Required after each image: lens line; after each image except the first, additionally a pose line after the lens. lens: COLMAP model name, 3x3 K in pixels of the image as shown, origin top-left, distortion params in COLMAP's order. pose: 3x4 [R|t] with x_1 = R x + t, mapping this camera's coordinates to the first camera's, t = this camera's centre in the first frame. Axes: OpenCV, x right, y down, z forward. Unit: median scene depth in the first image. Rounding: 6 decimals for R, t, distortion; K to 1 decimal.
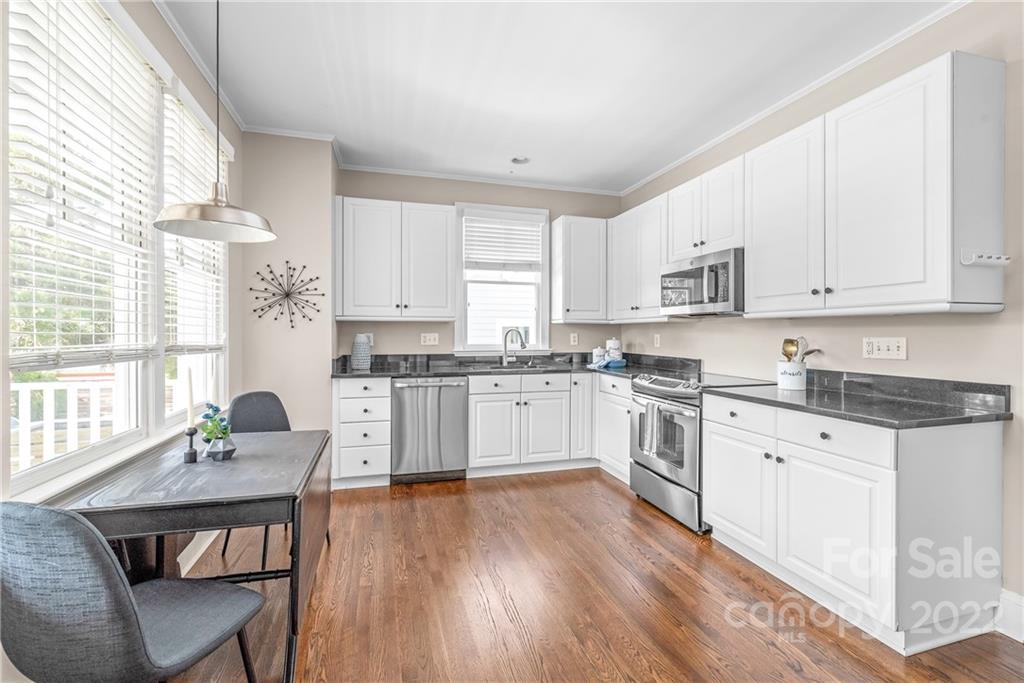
lens RADIAL K [[450.1, 0, 503.6], [0, 450.1, 334.8], [0, 0, 1]] dist [-0.000266, -0.000167]
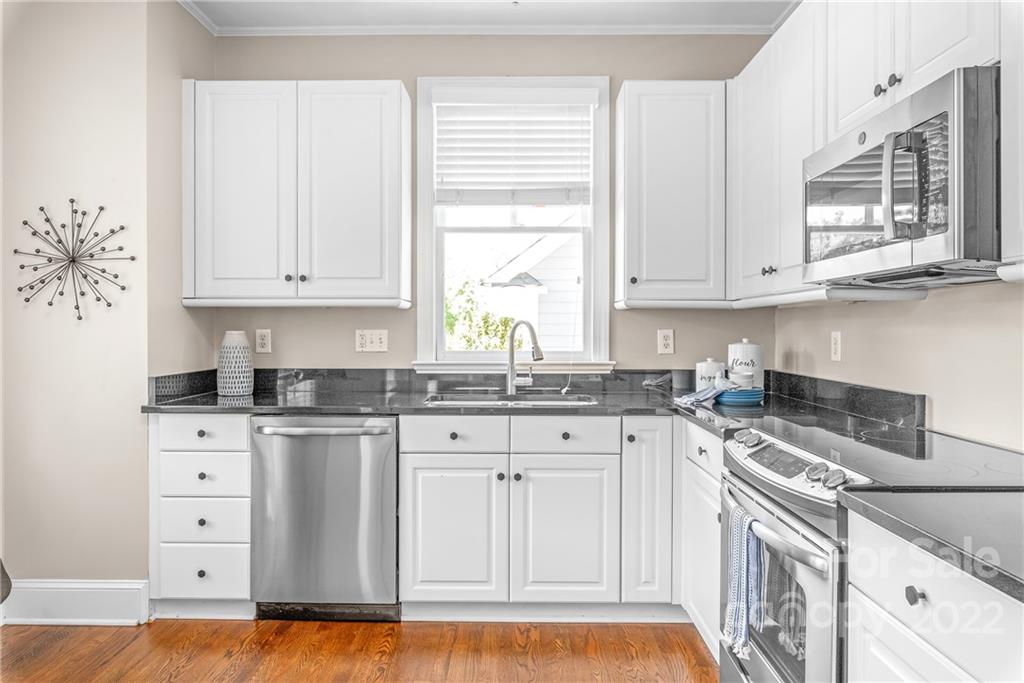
lens RADIAL K [[702.4, 0, 472.9], [0, 702.4, 331.7], [0, 0, 1]] dist [-0.000617, -0.000884]
pose [[0.959117, 0.000172, -0.283011, 0.210360], [-0.000426, 1.000000, -0.000834, 0.000123], [0.283011, 0.000921, 0.959116, 0.273582]]
